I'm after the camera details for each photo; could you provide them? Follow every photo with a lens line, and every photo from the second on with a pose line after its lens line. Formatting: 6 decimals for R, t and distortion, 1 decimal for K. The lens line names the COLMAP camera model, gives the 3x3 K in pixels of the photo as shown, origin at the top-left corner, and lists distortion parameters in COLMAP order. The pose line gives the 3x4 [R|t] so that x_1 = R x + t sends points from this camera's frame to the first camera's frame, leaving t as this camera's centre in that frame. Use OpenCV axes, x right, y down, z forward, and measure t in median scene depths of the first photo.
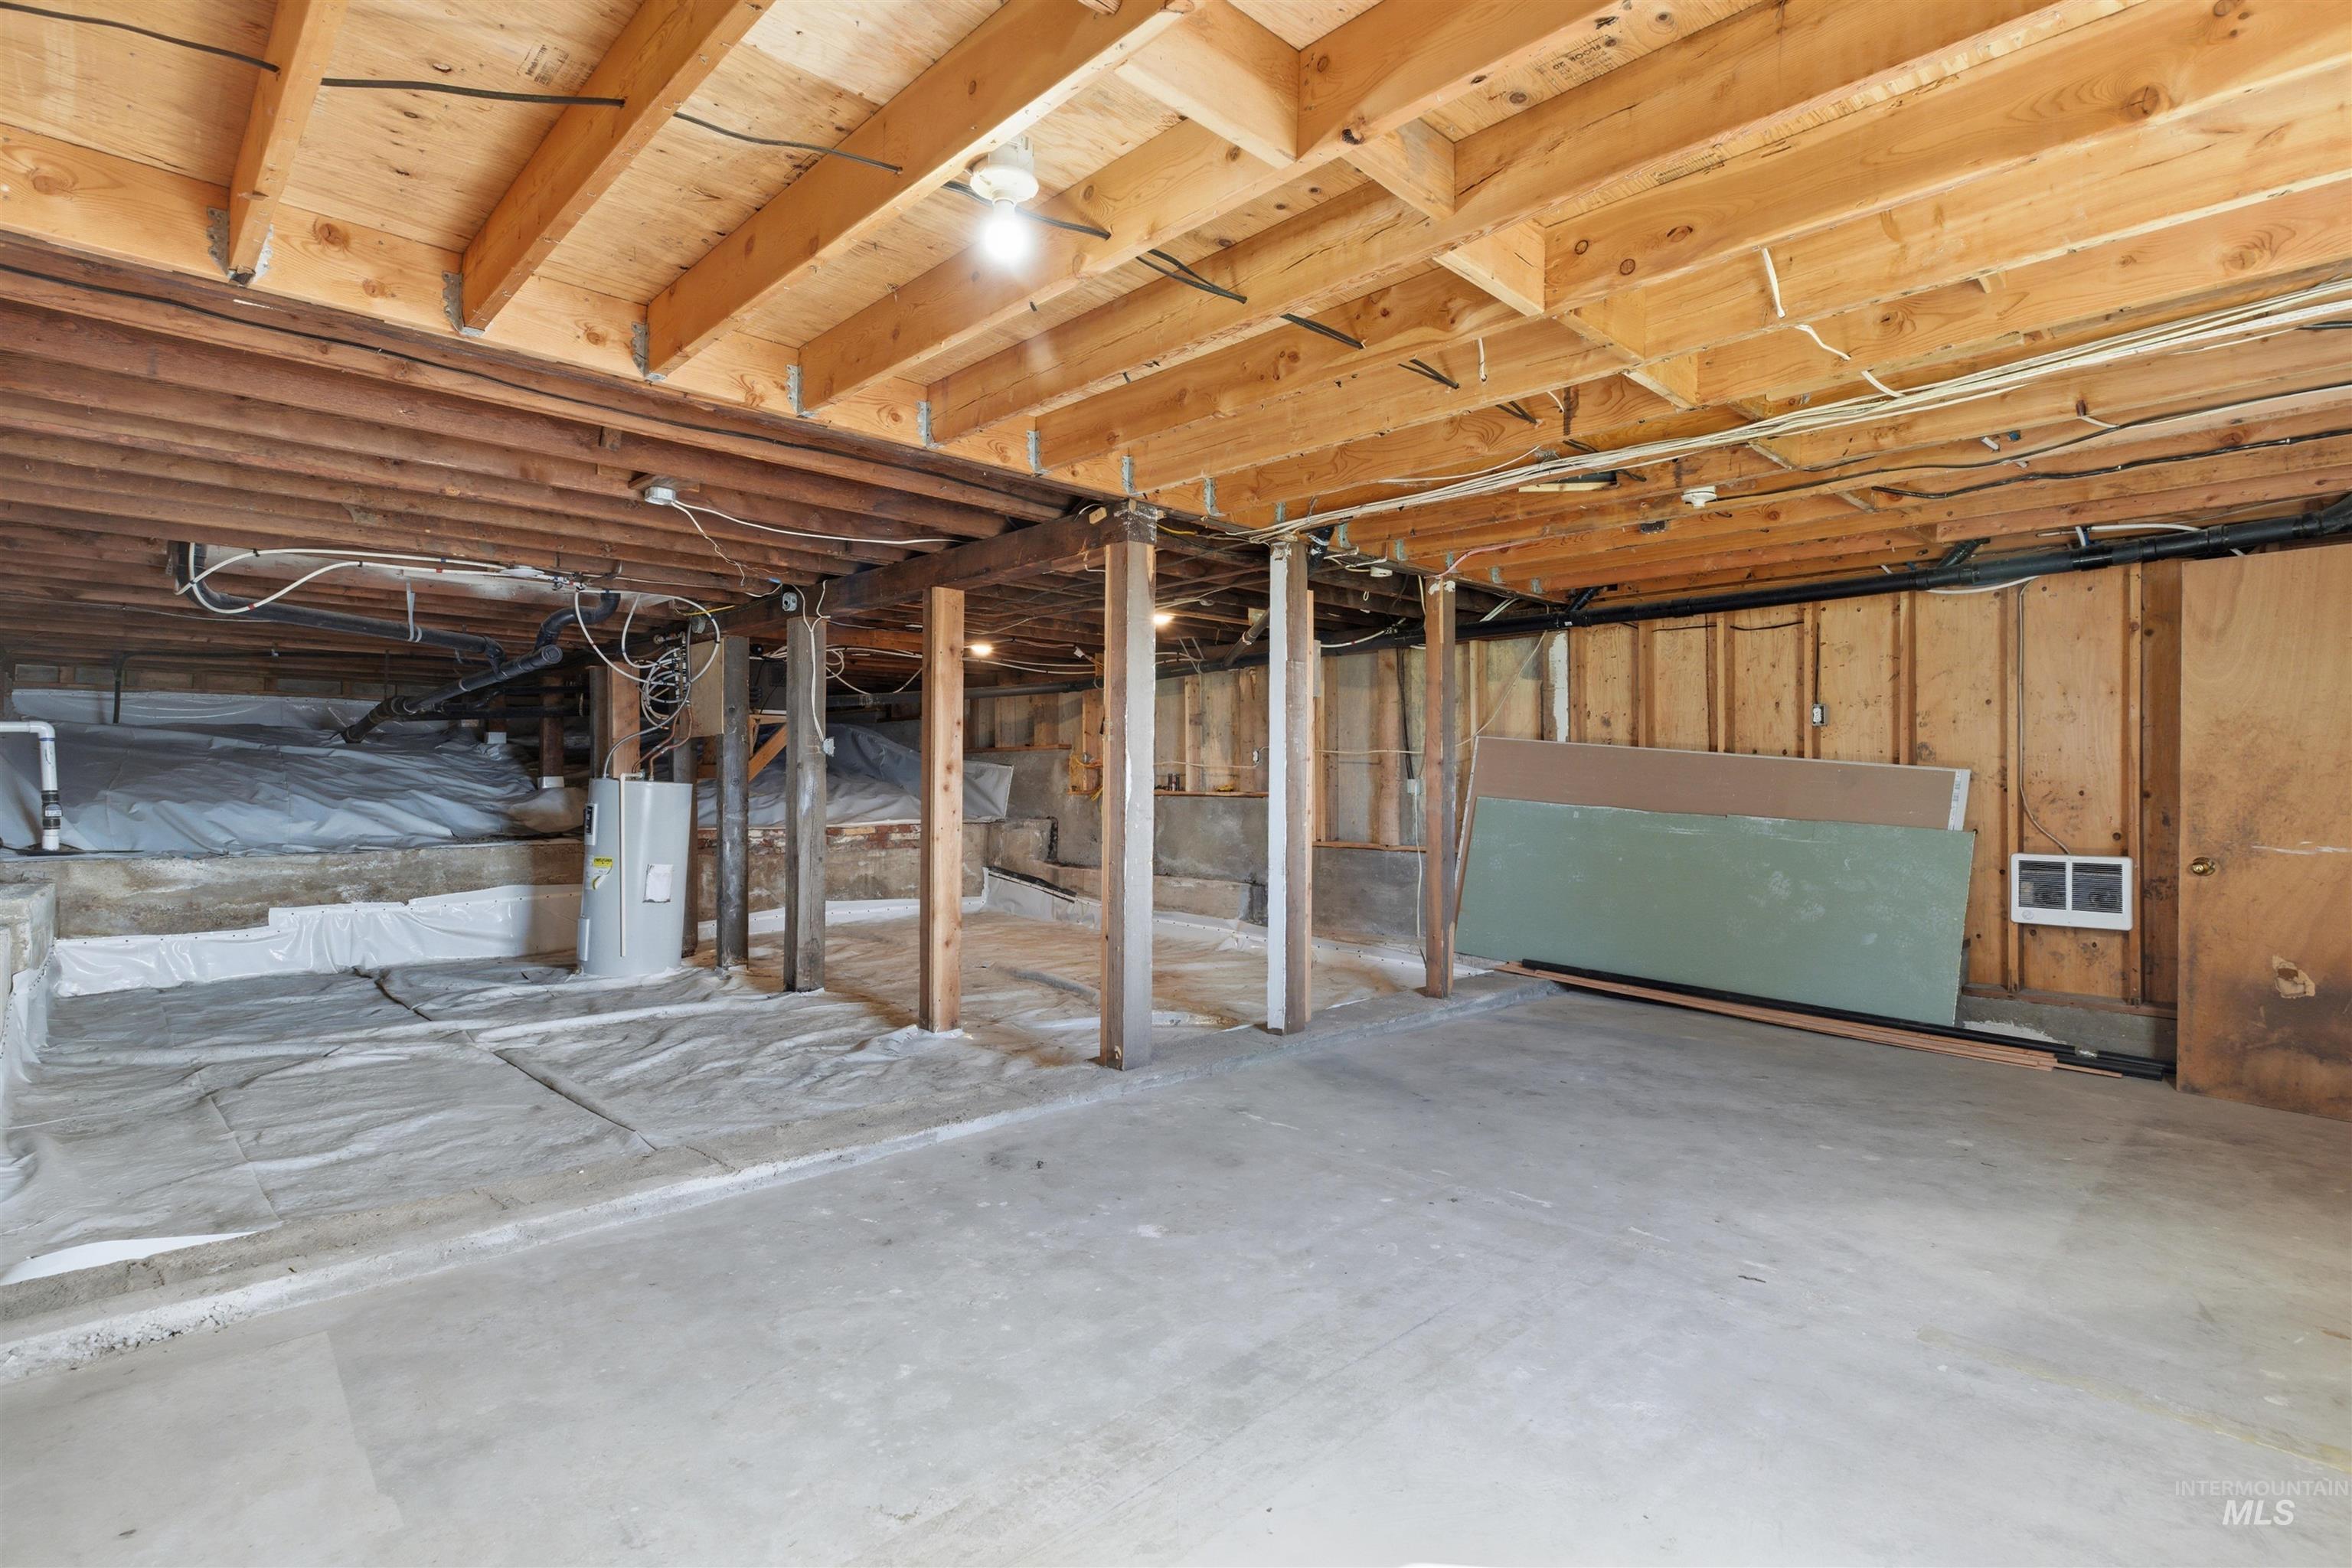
lens RADIAL K [[1124.4, 0, 1168.1], [0, 1124.4, 779.6], [0, 0, 1]] dist [-0.005290, 0.001171]
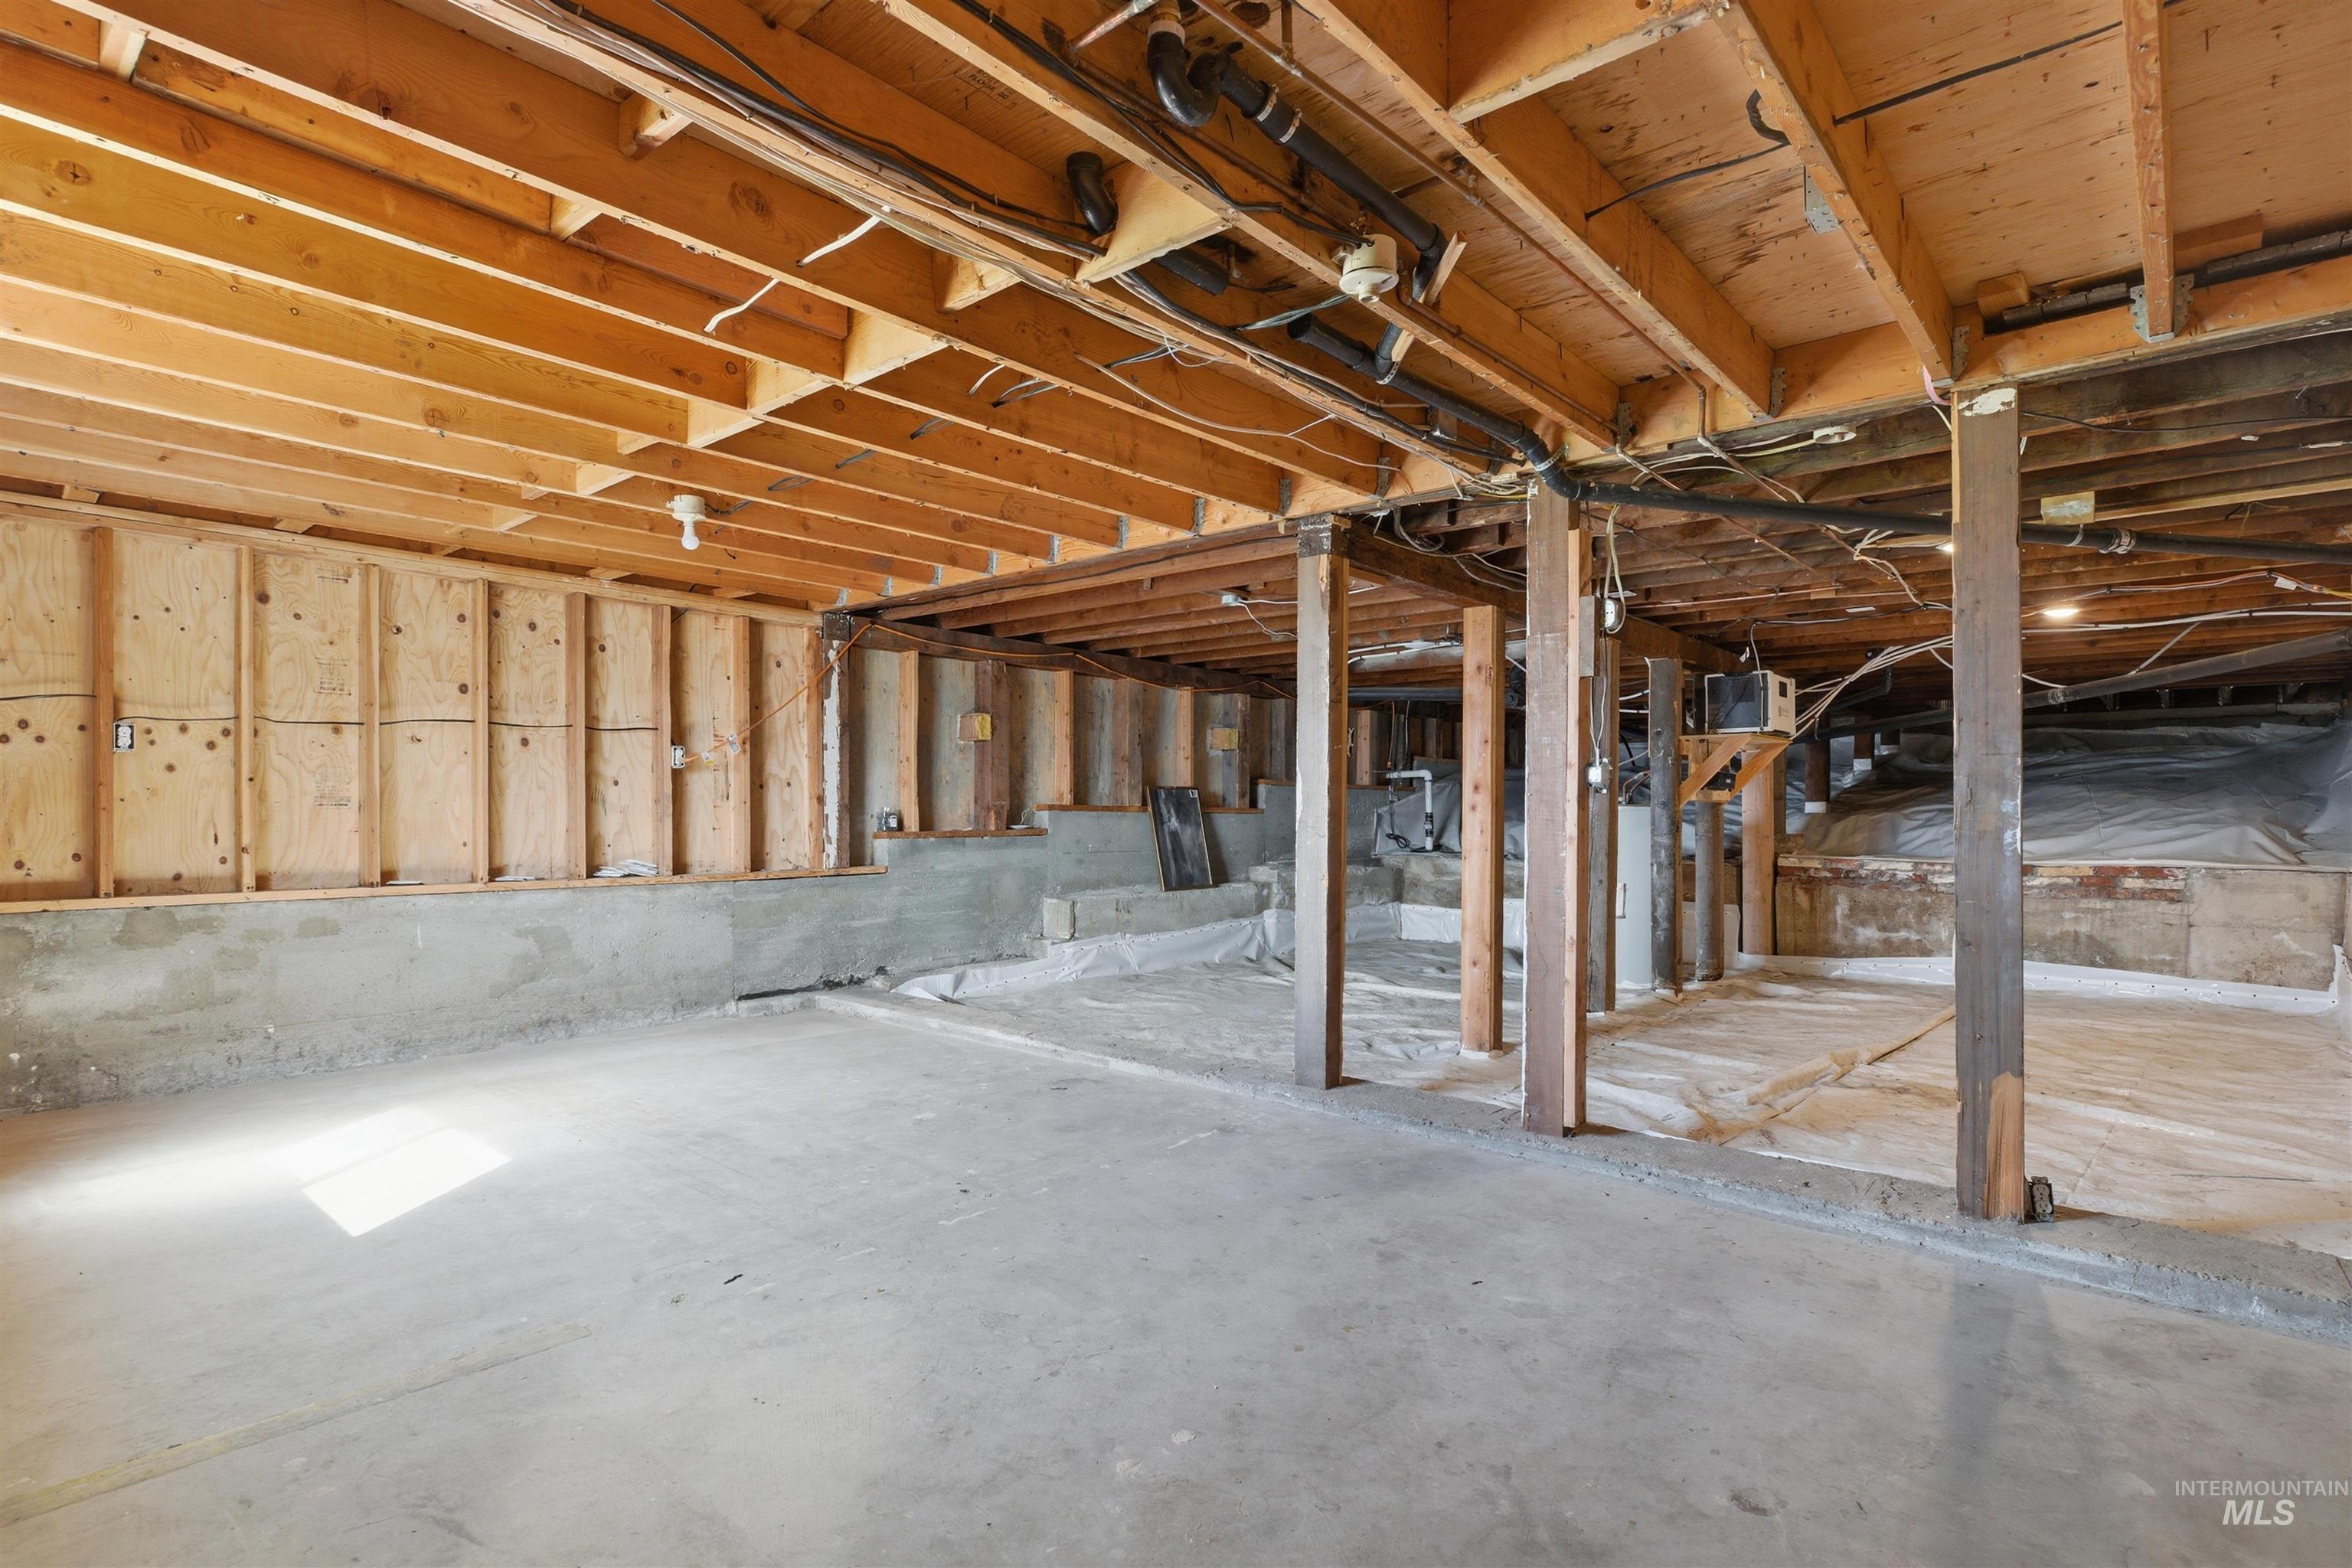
lens RADIAL K [[1124.4, 0, 1167.9], [0, 1124.4, 805.1], [0, 0, 1]] dist [-0.005290, 0.001171]
pose [[0.099626, -0.006065, -0.995006, 1.194336], [0.000178, 0.999982, -0.006077, 0.017745], [0.995025, 0.000429, 0.099625, 0.979900]]
